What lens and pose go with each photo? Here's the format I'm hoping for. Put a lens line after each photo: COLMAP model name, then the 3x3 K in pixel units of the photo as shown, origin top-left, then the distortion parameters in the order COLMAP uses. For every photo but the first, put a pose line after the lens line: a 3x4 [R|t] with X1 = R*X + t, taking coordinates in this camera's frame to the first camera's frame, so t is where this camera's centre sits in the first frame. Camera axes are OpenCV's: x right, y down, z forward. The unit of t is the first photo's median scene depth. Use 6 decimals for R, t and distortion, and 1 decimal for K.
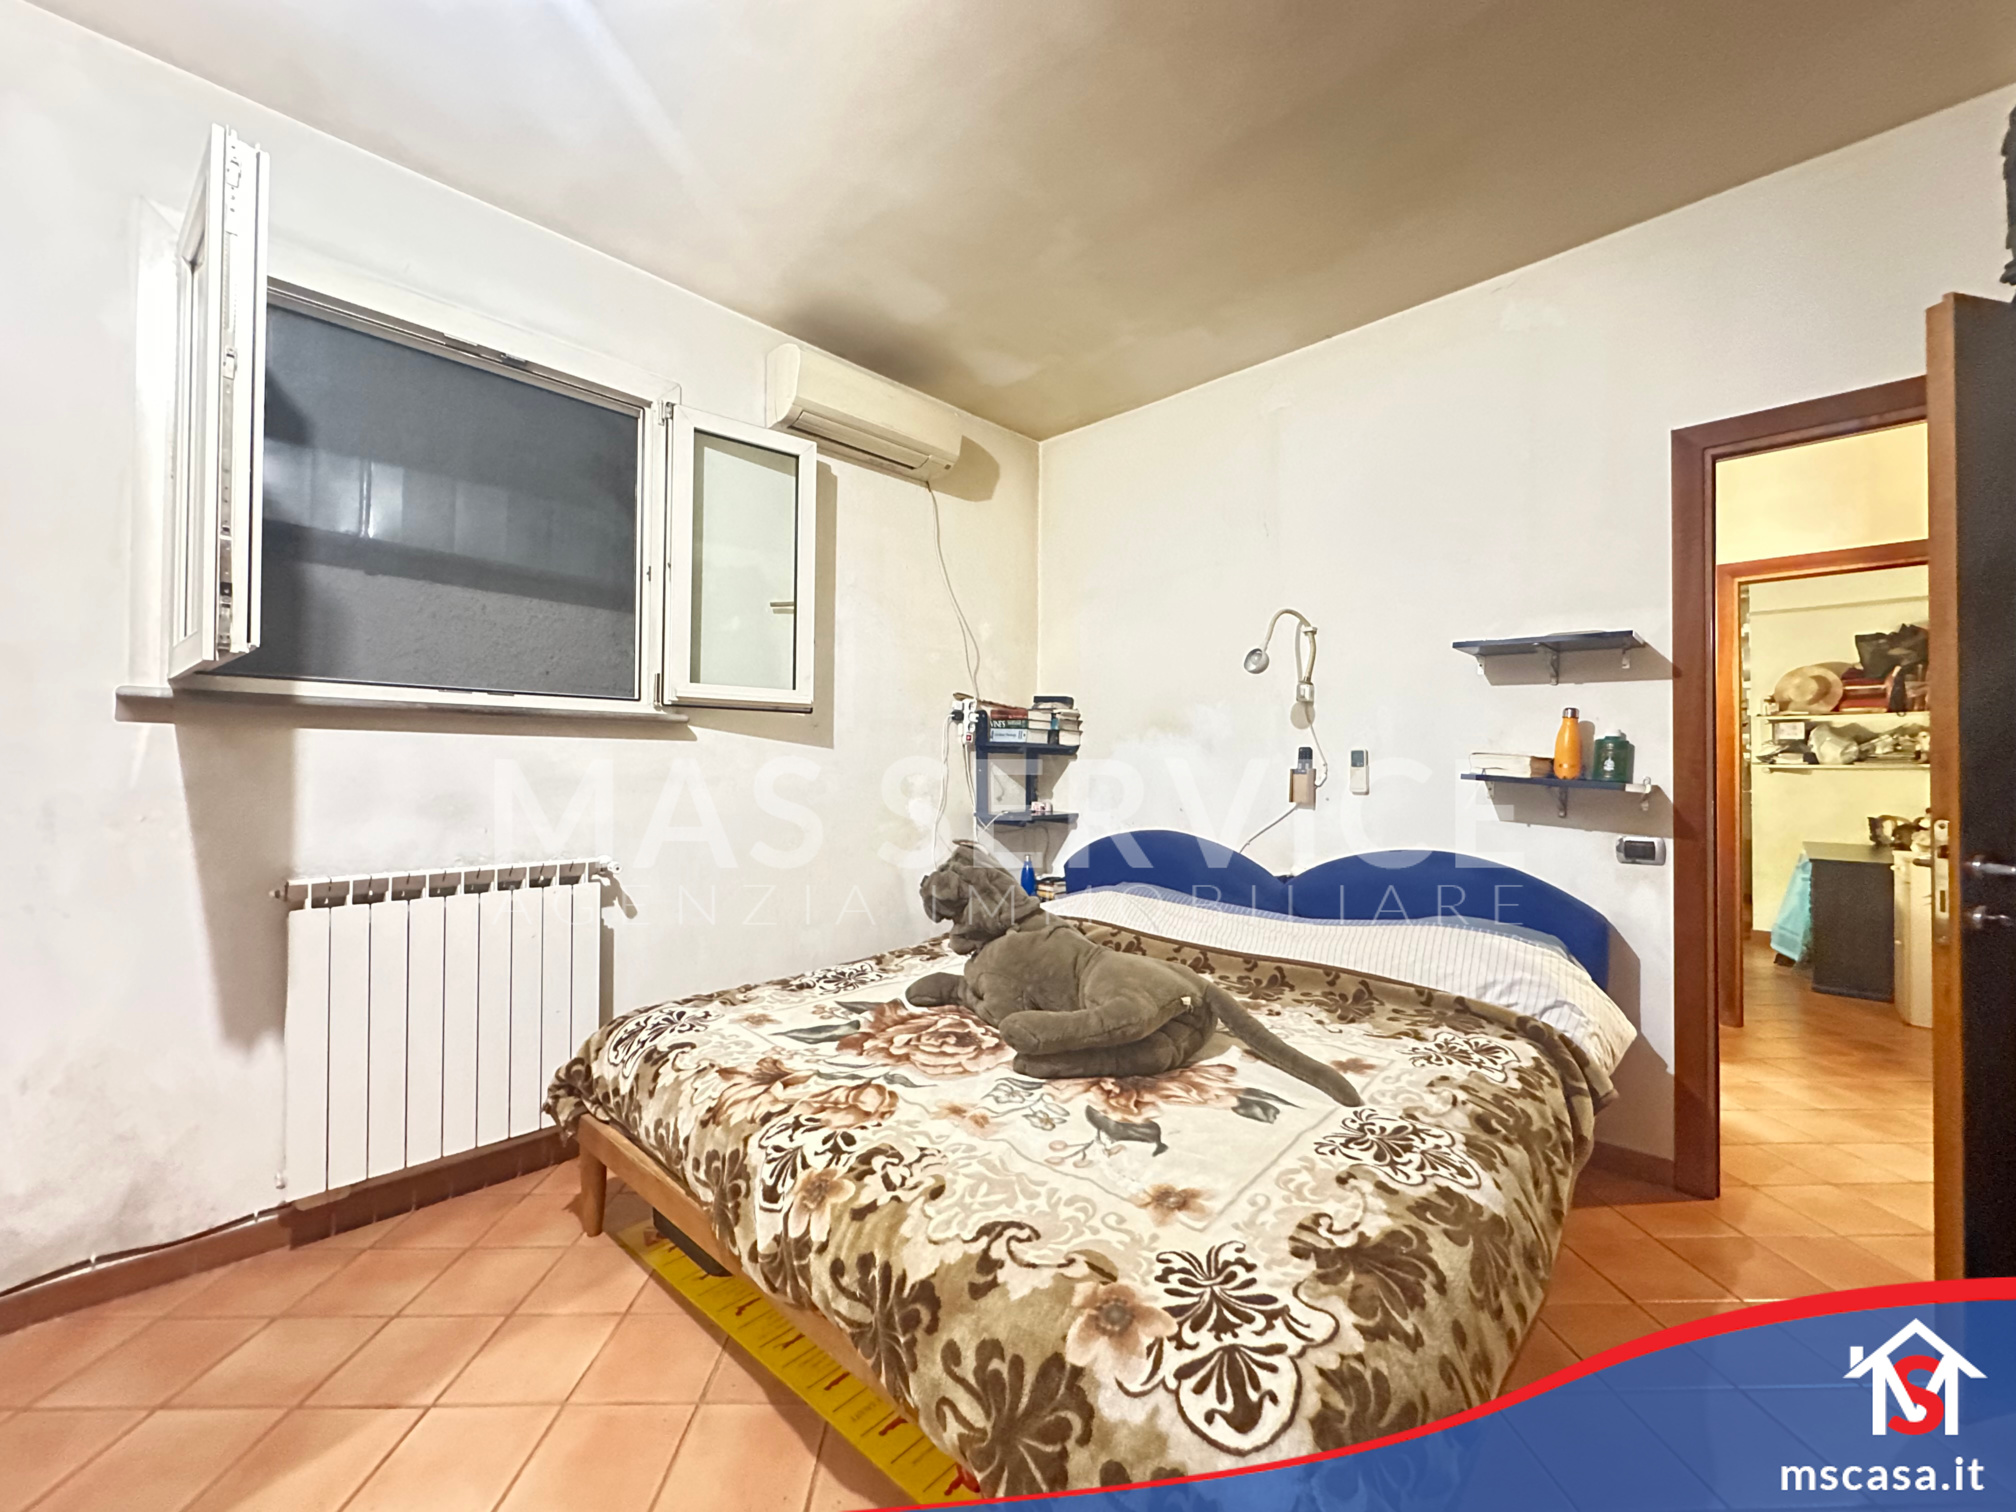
lens RADIAL K [[806.3, 0, 1012.2], [0, 806.3, 751.6], [0, 0, 1]] dist [-0.004919, 0.000350]
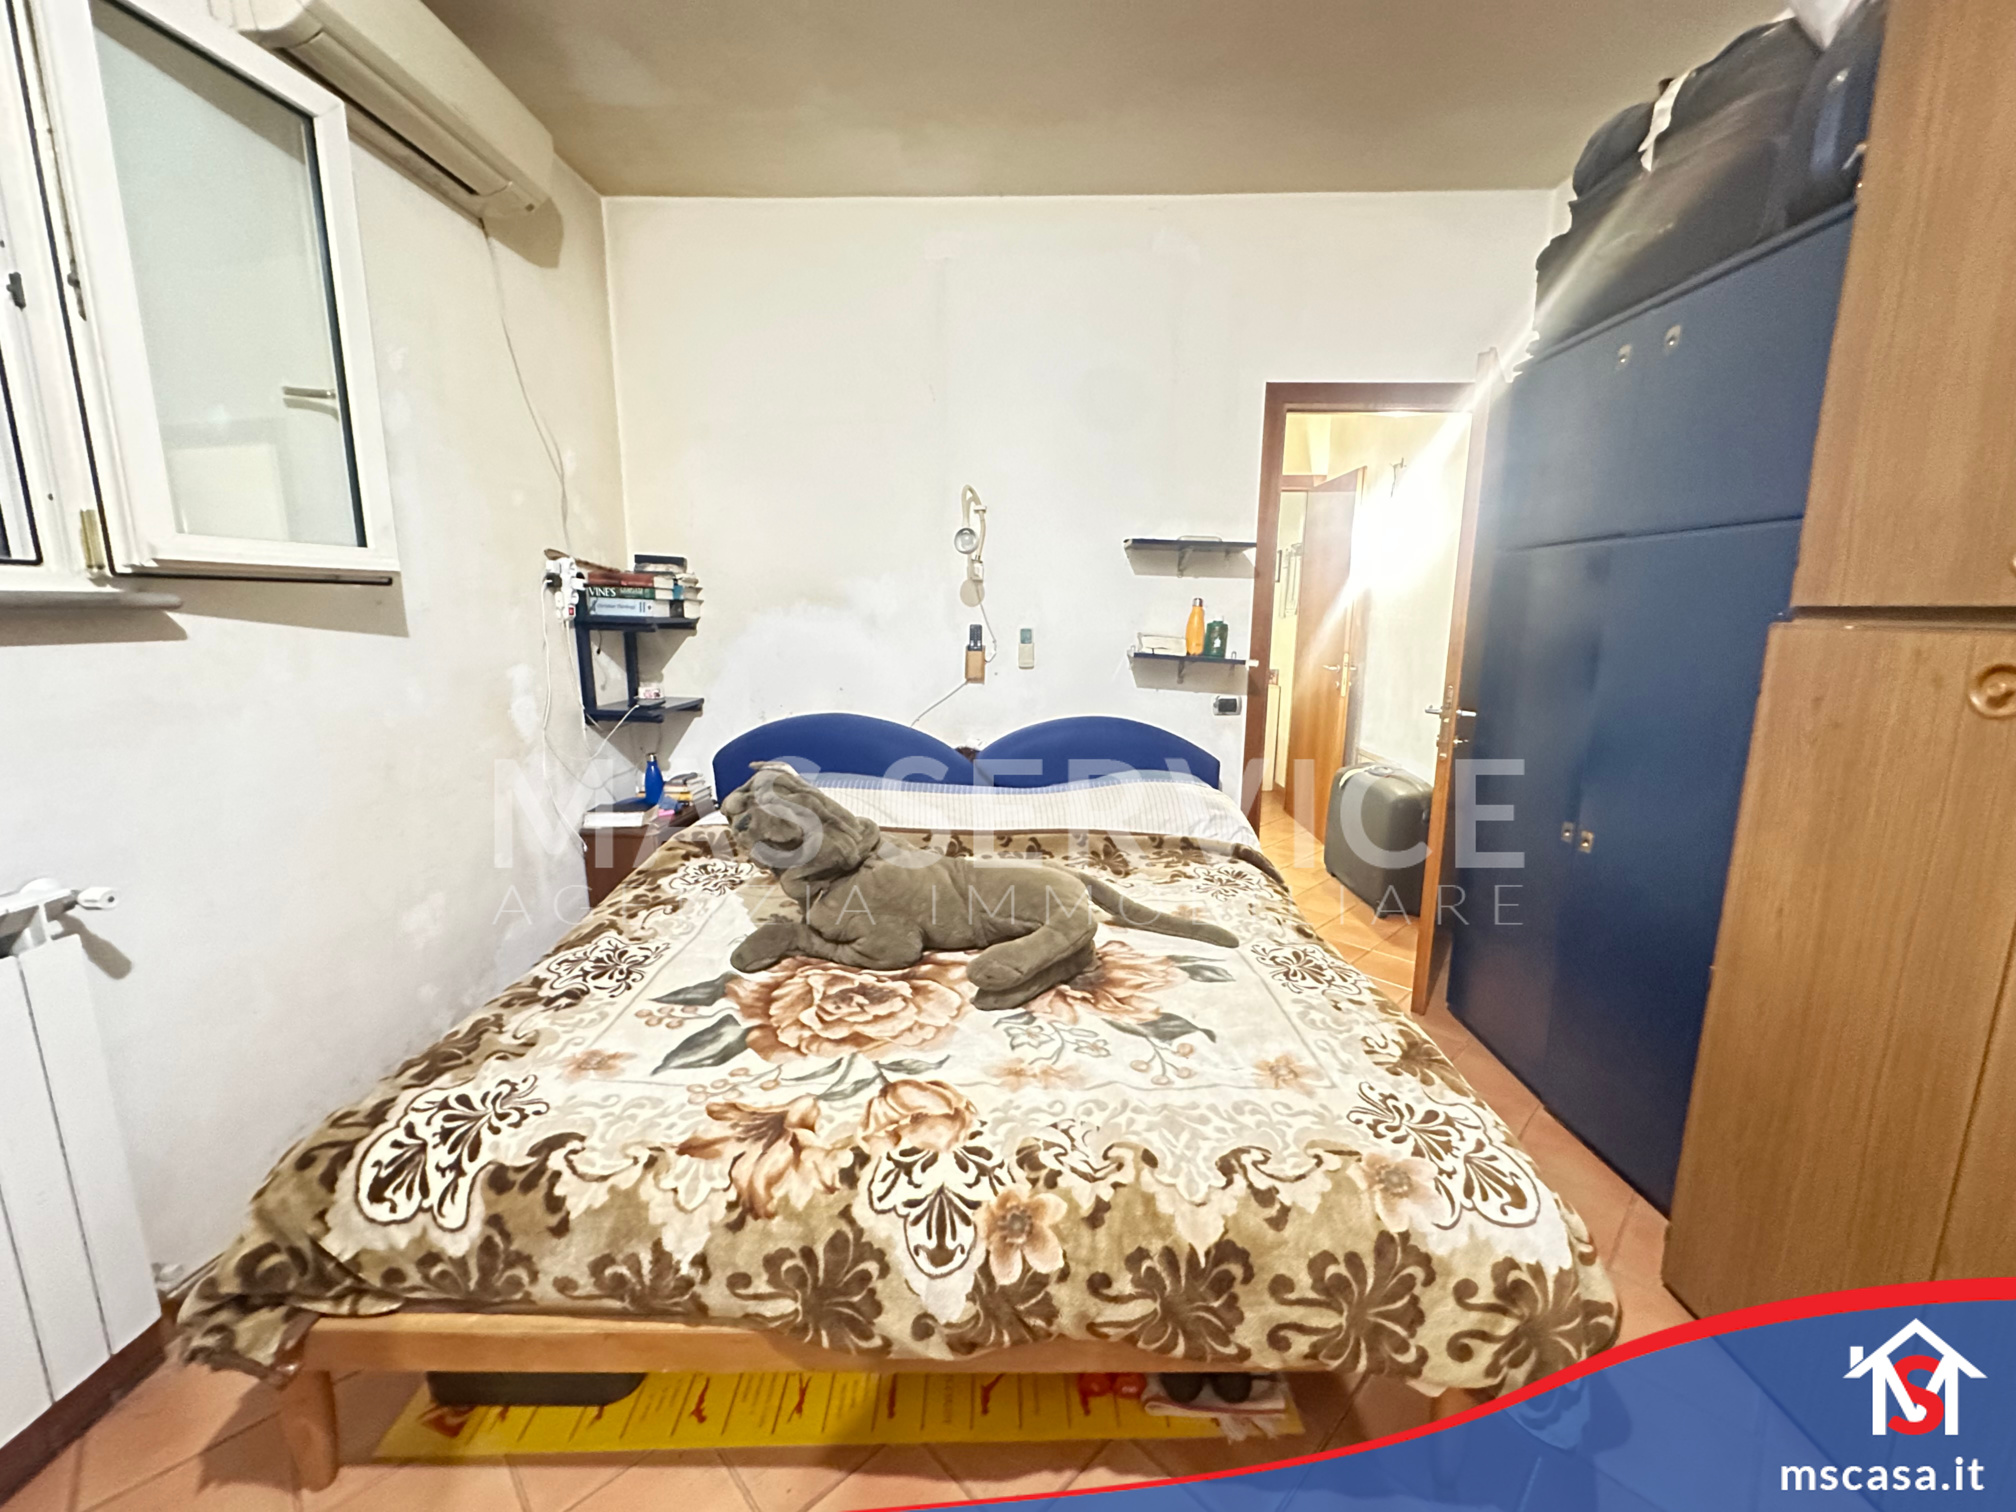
lens RADIAL K [[806.3, 0, 1006.4], [0, 806.3, 751.4], [0, 0, 1]] dist [-0.004919, 0.000350]
pose [[0.736162, -0.121860, 0.665745, -0.513658], [-0.012653, 0.981007, 0.193559, -0.074791], [-0.676687, -0.150914, 0.720638, 0.316031]]
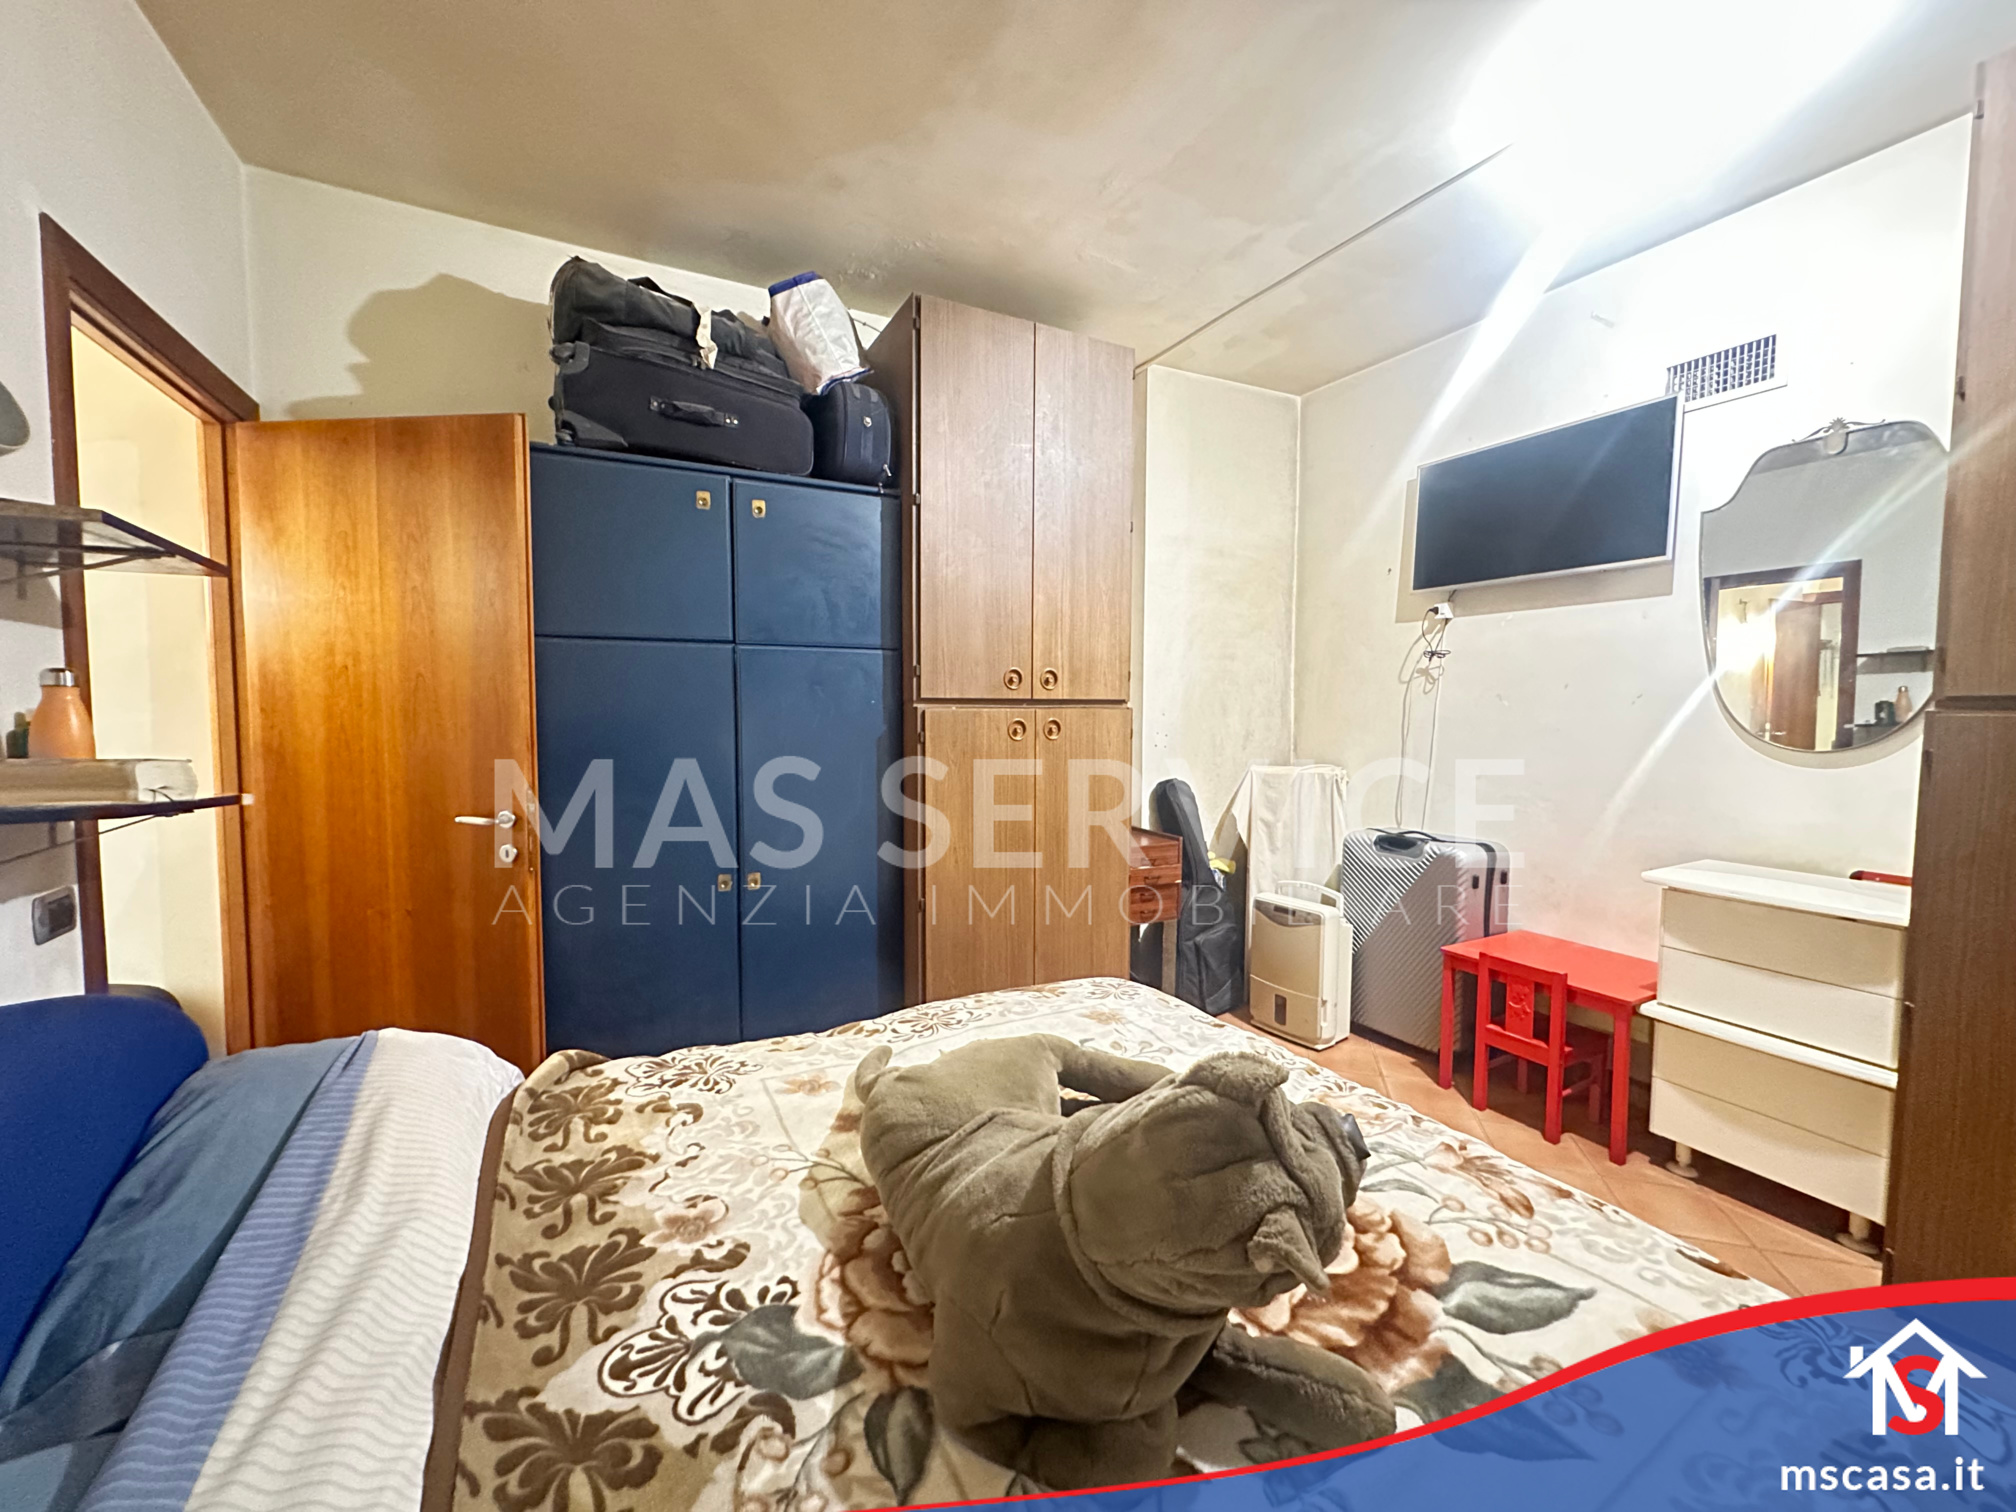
lens RADIAL K [[806.3, 0, 1015.4], [0, 806.3, 747.4], [0, 0, 1]] dist [-0.004919, 0.000350]
pose [[-0.950840, -0.024094, 0.308744, -0.081531], [-0.012680, 0.999162, 0.038921, -0.039869], [-0.309423, 0.033093, -0.950349, 1.652327]]
